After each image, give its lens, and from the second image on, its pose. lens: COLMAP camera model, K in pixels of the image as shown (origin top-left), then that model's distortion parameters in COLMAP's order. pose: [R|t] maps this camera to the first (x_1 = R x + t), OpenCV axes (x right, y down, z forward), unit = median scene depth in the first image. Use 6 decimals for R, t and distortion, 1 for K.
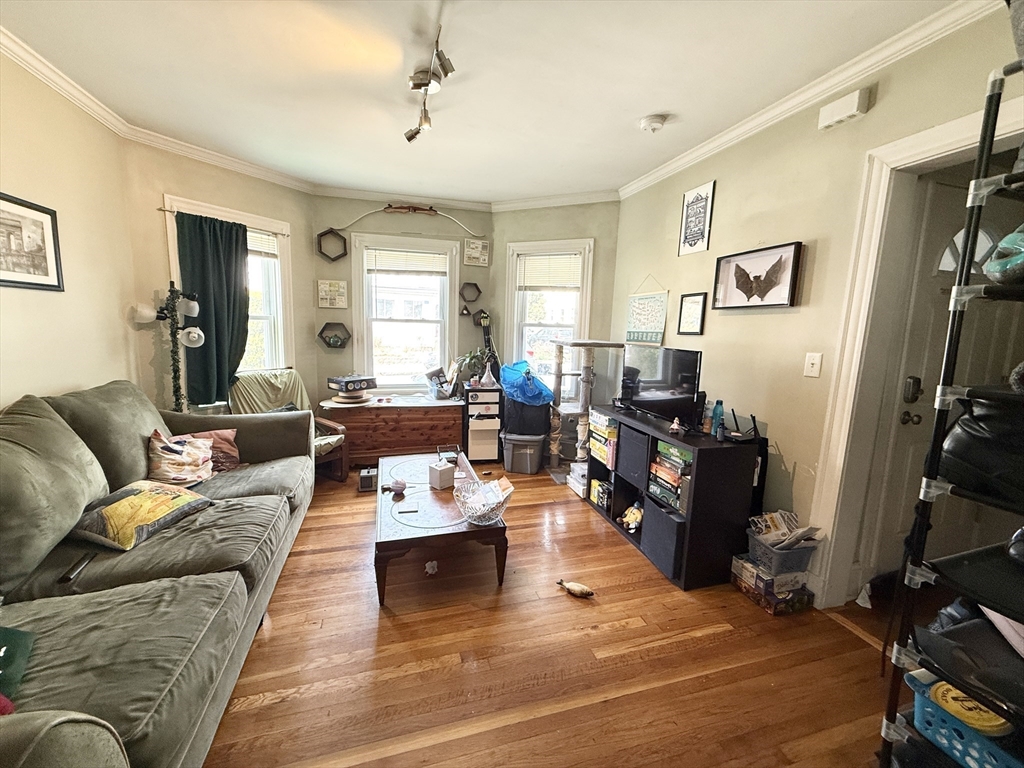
lens RADIAL K [[409.1, 0, 512.5], [0, 409.1, 381.2], [0, 0, 1]] dist [-0.000849, -0.000310]
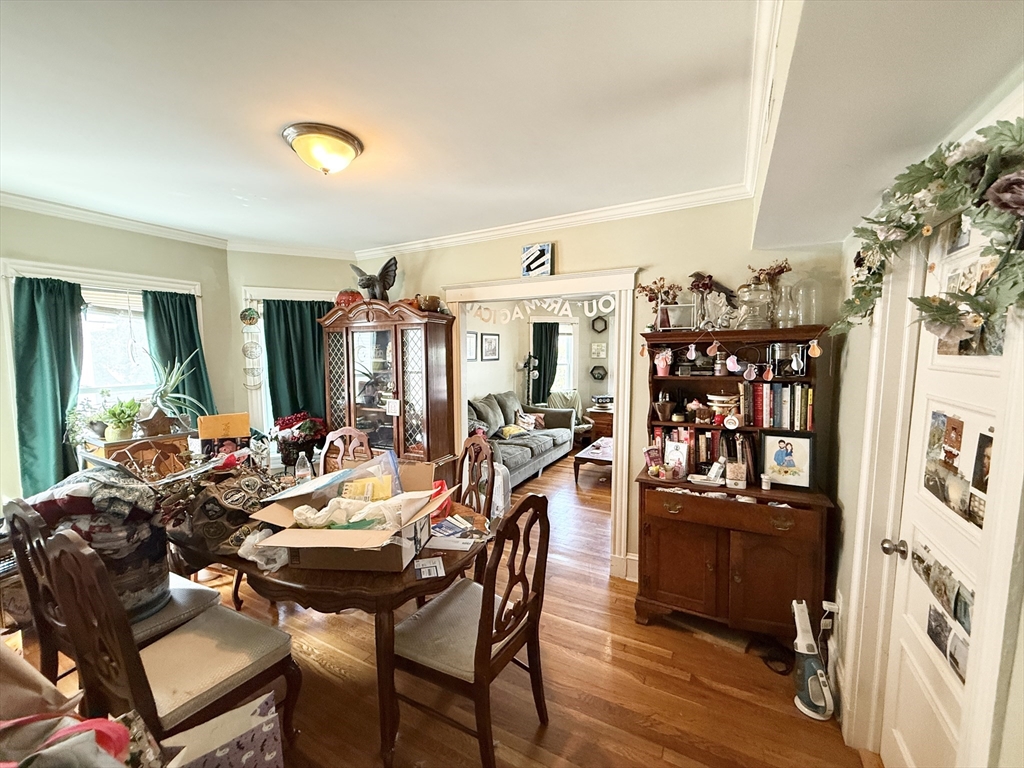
lens RADIAL K [[409.1, 0, 513.3], [0, 409.1, 387.3], [0, 0, 1]] dist [-0.000849, -0.000310]
pose [[0.708021, 0.033686, -0.705388, 0.799053], [-0.070270, 0.997265, -0.022908, 0.028195], [0.702687, 0.065787, 0.708452, -0.757124]]
